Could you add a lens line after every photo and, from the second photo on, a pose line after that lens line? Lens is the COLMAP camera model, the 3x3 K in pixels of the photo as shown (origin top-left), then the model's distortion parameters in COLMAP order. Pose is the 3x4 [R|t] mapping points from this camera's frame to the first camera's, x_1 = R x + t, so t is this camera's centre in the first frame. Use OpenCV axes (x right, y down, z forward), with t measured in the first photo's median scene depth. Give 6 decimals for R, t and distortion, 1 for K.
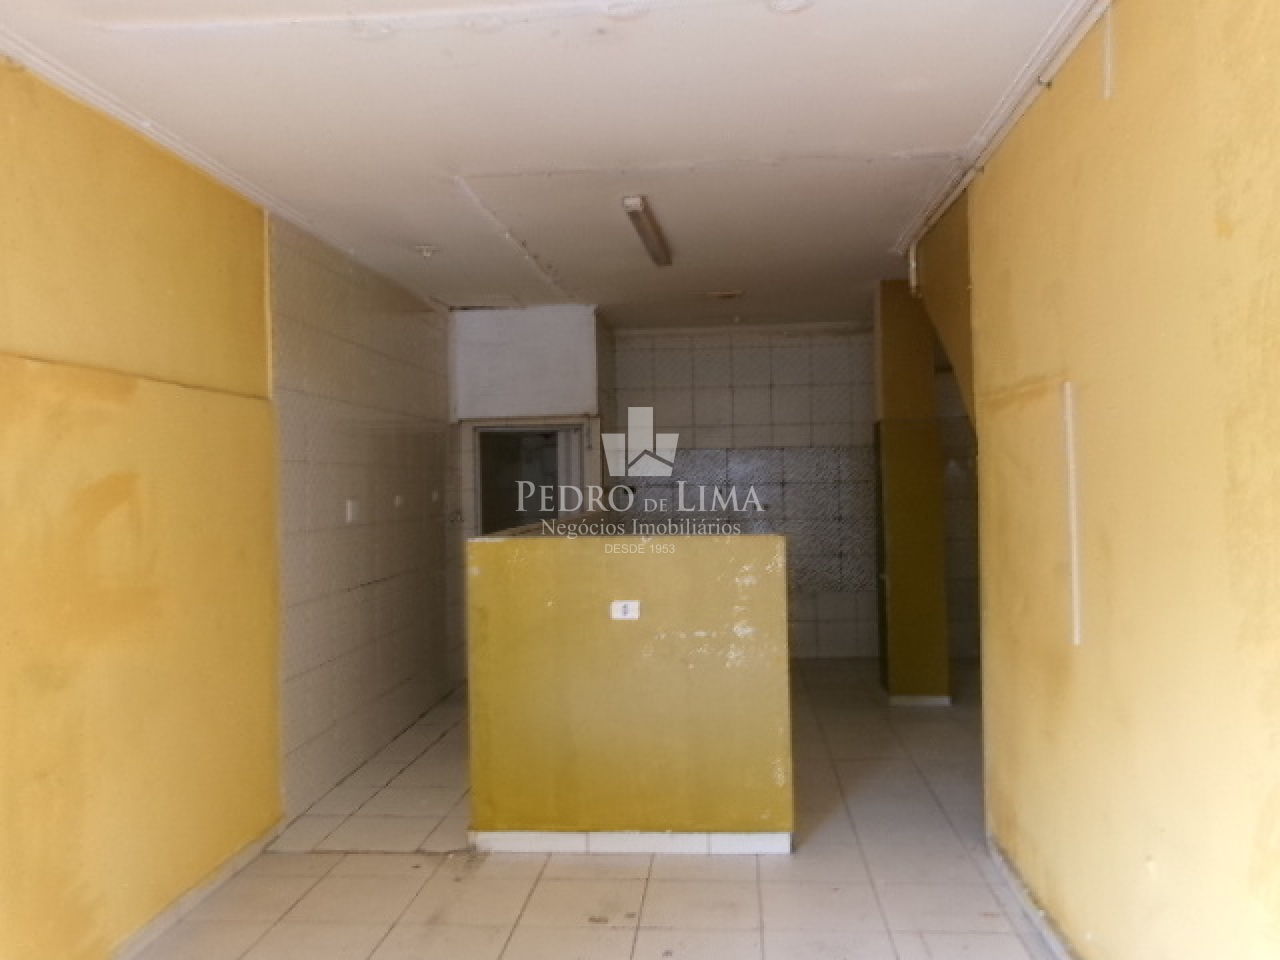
lens RADIAL K [[1085.6, 0, 640.0], [0, 1085.6, 480.0], [0, 0, 1]] dist [-0.004373, 0.003872]
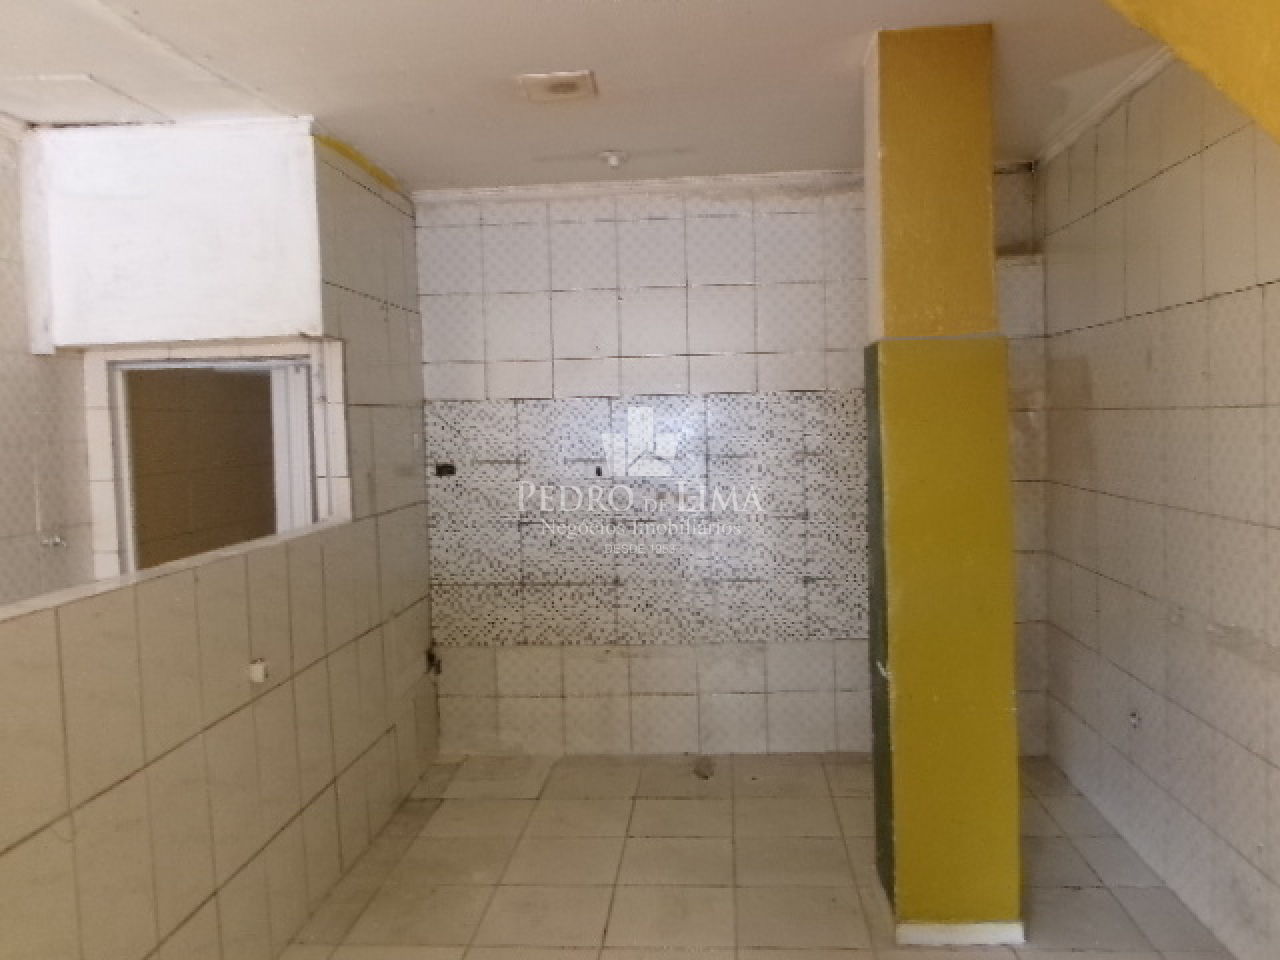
lens RADIAL K [[1160.8, 0, 629.8], [0, 1160.8, 479.4], [0, 0, 1]] dist [0.037325, 0.000466]
pose [[0.999889, -0.009743, 0.011285, 0.092759], [0.009175, 0.998739, 0.049356, -0.017222], [-0.011752, -0.049247, 0.998717, 0.425578]]
